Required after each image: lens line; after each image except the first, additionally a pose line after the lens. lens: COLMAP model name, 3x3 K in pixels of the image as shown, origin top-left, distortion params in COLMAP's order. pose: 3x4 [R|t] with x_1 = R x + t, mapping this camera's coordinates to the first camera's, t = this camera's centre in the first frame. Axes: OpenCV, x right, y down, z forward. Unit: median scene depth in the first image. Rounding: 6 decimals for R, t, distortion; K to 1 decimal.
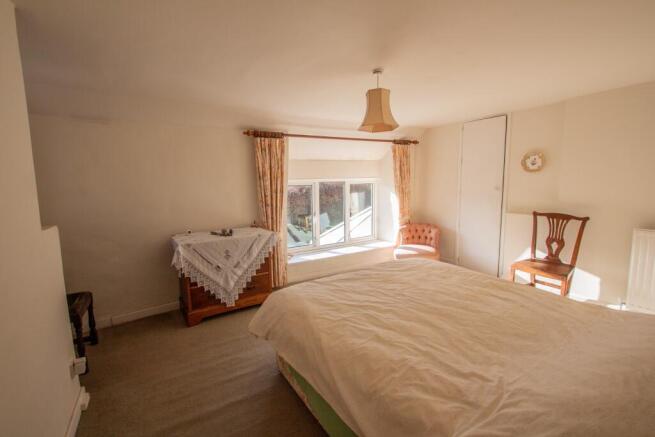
lens RADIAL K [[310.2, 0, 327.5], [0, 310.2, 218.5], [0, 0, 1]] dist [-0.000908, 0.000099]
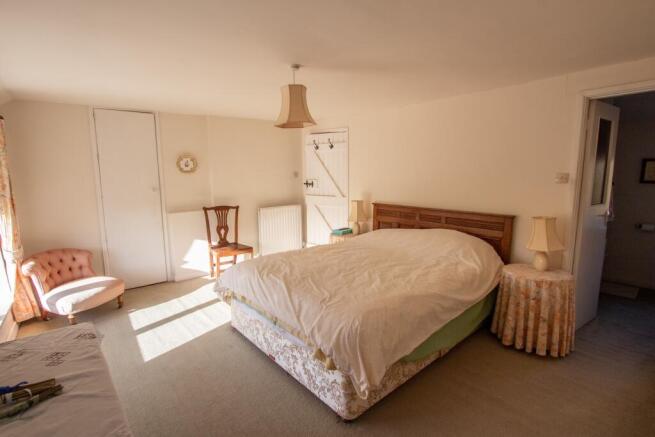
lens RADIAL K [[323.0, 0, 327.5], [0, 323.0, 218.5], [0, 0, 1]] dist [-0.000407, -0.000021]
pose [[-0.183729, -0.124835, 0.975018, -0.616609], [0.134262, 0.979420, 0.150698, -0.103896], [-0.973764, 0.158596, -0.163188, 0.777830]]
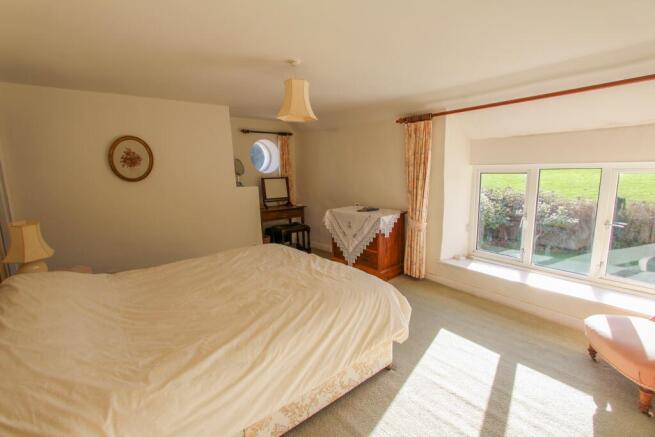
lens RADIAL K [[310.2, 0, 327.5], [0, 310.2, 218.5], [0, 0, 1]] dist [-0.000908, 0.000099]
pose [[0.087523, 0.176593, -0.980385, 0.848526], [-0.110542, 0.979805, 0.166620, -0.104954], [0.990010, 0.093791, 0.105277, 0.711193]]
